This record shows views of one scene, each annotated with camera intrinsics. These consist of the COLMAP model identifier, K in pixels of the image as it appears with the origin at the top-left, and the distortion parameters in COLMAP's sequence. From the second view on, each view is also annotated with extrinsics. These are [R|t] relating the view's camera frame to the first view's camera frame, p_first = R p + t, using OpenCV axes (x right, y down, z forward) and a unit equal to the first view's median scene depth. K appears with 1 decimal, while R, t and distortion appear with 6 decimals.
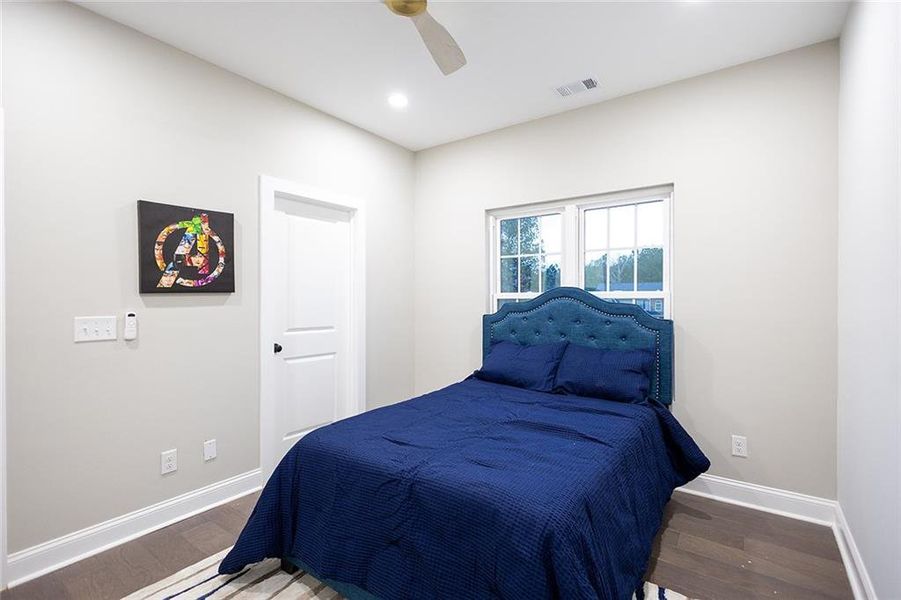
lens RADIAL K [[420.2, 0, 447.3], [0, 420.2, 298.9], [0, 0, 1]] dist [0.015847, -0.002686]
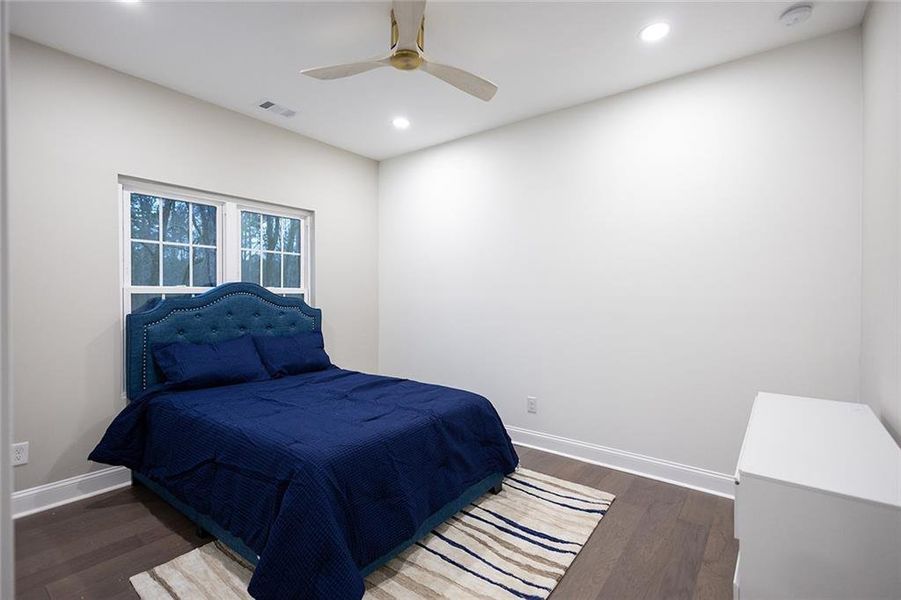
lens RADIAL K [[420.2, 0, 447.4], [0, 420.2, 298.1], [0, 0, 1]] dist [0.015847, -0.002686]
pose [[0.029009, -0.008188, 0.999546, -0.751030], [-0.000108, 0.999966, 0.008195, 0.002077], [-0.999579, -0.000346, 0.029007, 0.459144]]
